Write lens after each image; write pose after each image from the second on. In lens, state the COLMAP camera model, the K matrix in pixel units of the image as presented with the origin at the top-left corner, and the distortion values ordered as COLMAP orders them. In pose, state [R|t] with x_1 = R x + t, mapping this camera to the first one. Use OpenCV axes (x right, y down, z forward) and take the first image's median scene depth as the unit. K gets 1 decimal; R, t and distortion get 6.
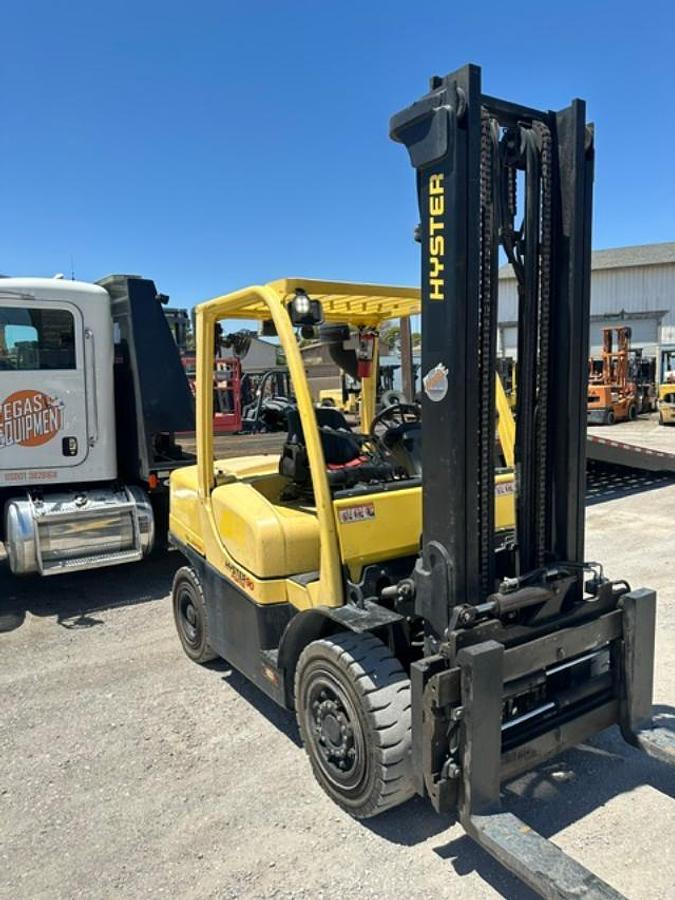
lens RADIAL K [[641.6, 0, 334.9], [0, 641.6, 459.5], [0, 0, 1]] dist [0.041619, -0.061212]
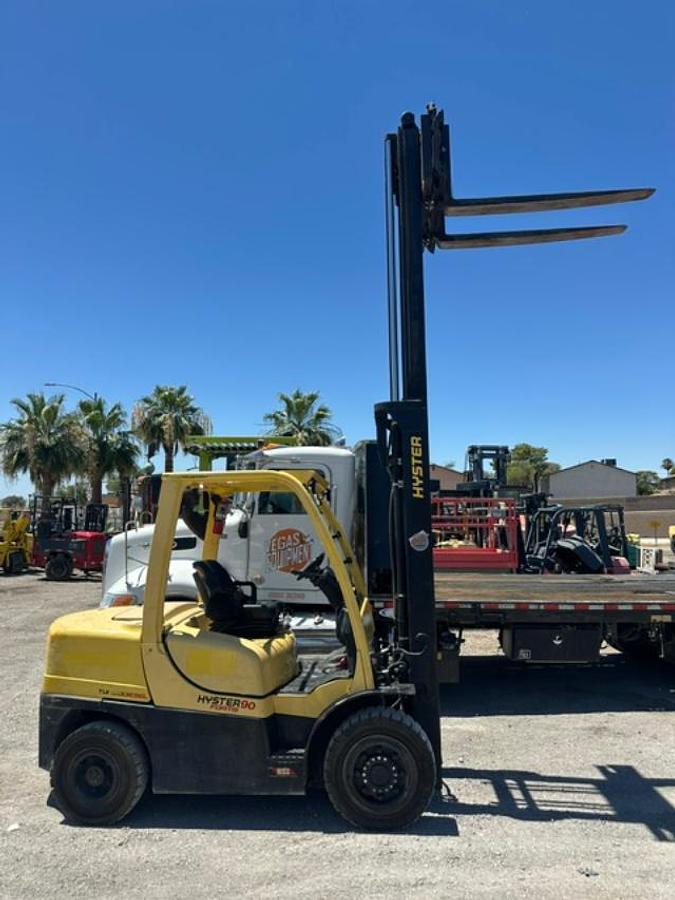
lens RADIAL K [[640.9, 0, 337.6], [0, 640.9, 452.9], [0, 0, 1]] dist [0.045490, -0.049887]
pose [[0.855480, -0.022760, -0.517336, 0.201039], [-0.083757, 0.979798, -0.181609, -0.020765], [0.511018, 0.198693, 0.836291, -0.055506]]
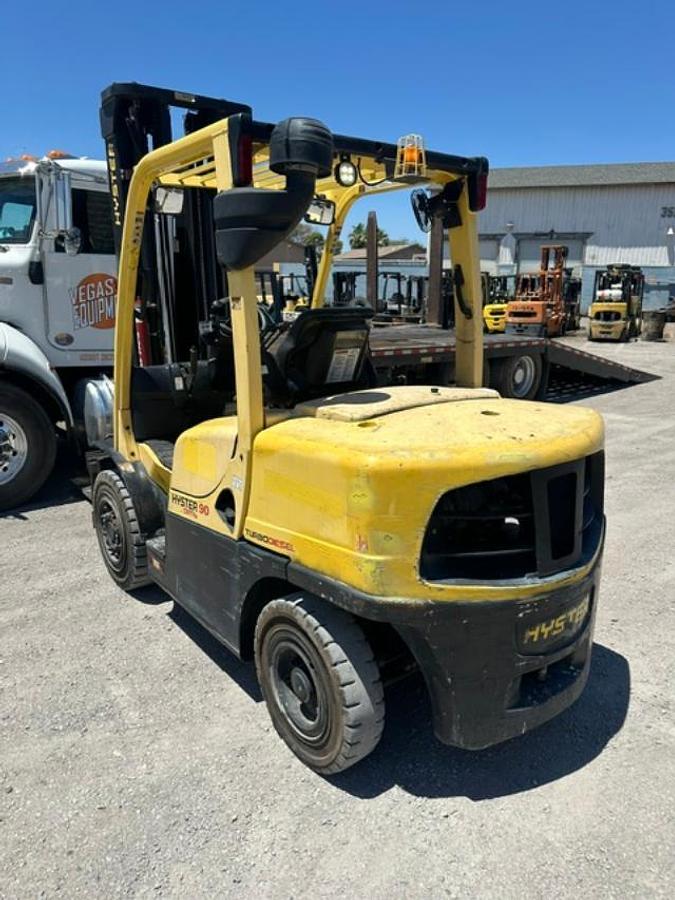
lens RADIAL K [[641.6, 0, 334.9], [0, 641.6, 459.5], [0, 0, 1]] dist [0.041619, -0.061212]
pose [[0.989568, 0.009598, 0.143744, -0.170164], [-0.028964, 0.990660, 0.133246, 0.027753], [-0.141123, -0.136020, 0.980603, -0.083511]]
